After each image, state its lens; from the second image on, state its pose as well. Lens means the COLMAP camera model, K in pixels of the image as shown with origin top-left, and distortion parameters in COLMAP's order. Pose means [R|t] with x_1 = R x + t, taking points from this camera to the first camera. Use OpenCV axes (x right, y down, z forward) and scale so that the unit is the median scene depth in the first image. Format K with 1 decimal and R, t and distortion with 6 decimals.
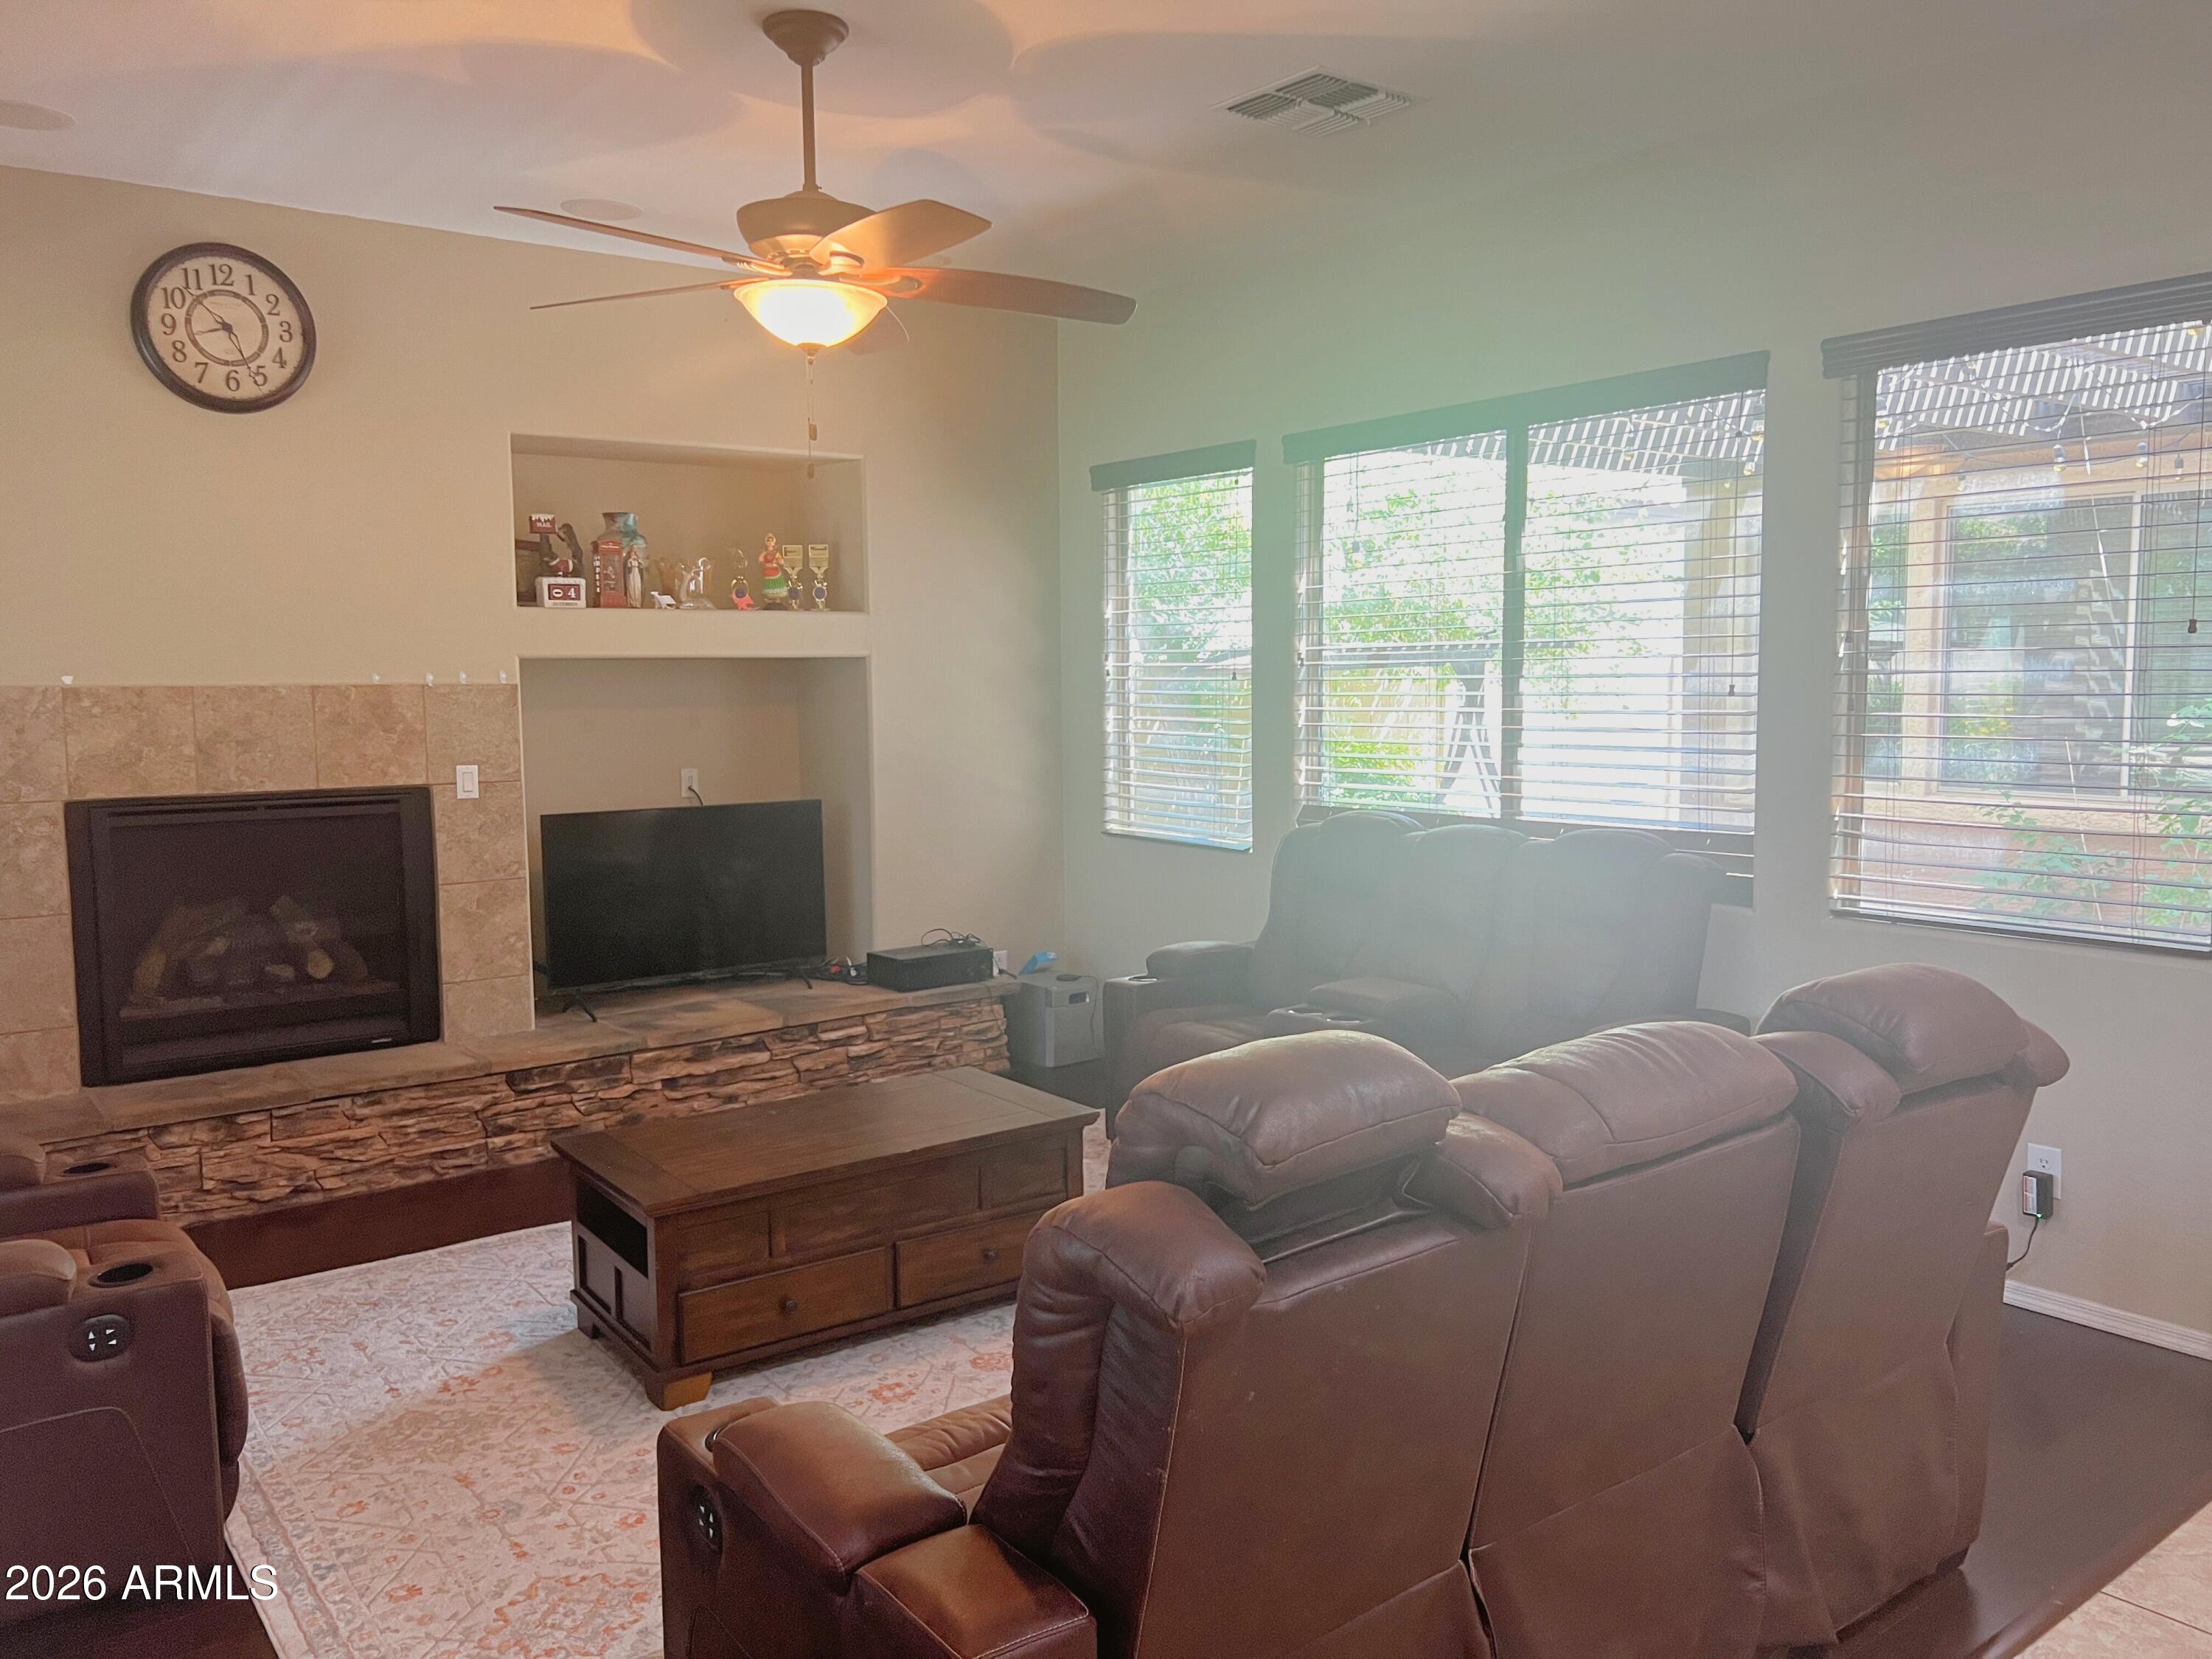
lens RADIAL K [[1682.1, 0, 1106.0], [0, 1682.1, 829.5], [0, 0, 1]] dist [0.004604, 0.003883]
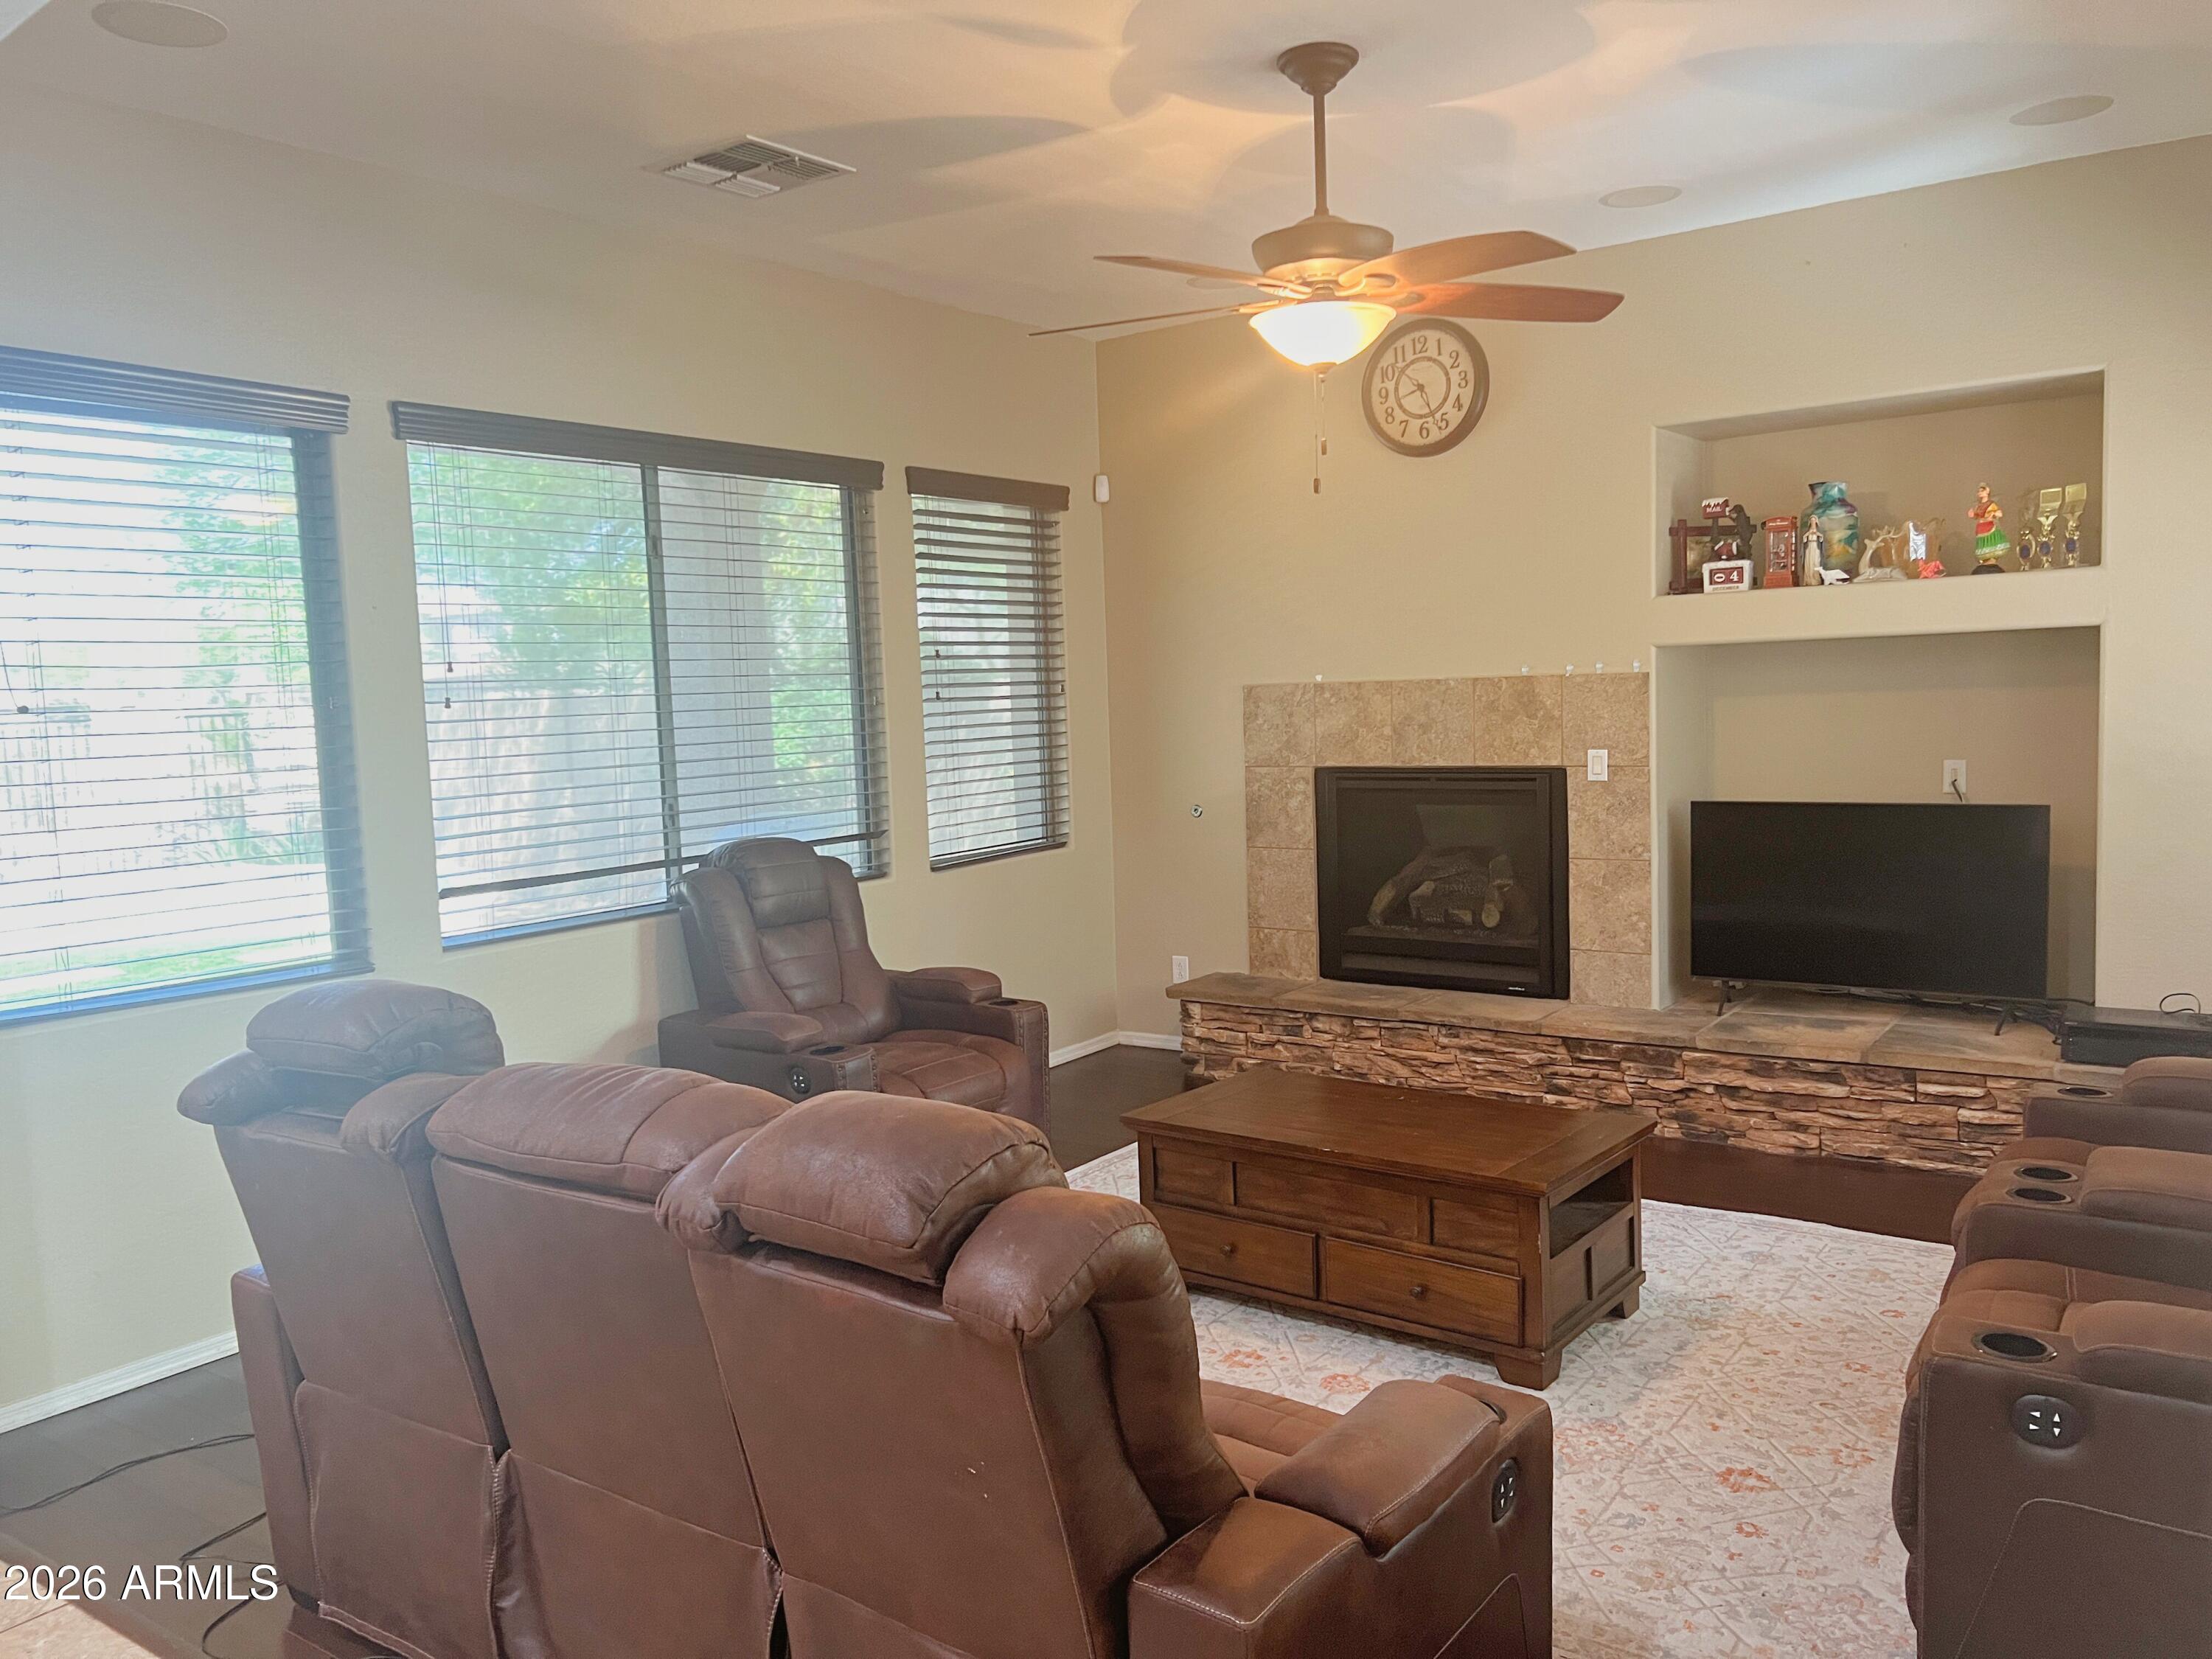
lens RADIAL K [[1651.8, 0, 1106.0], [0, 1651.8, 829.5], [0, 0, 1]] dist [0.096548, -0.146272]
pose [[0.291133, 0.082693, -0.953102, 0.555679], [-0.054263, 0.996081, 0.069847, -0.045692], [0.955142, 0.031384, 0.294480, 0.402662]]
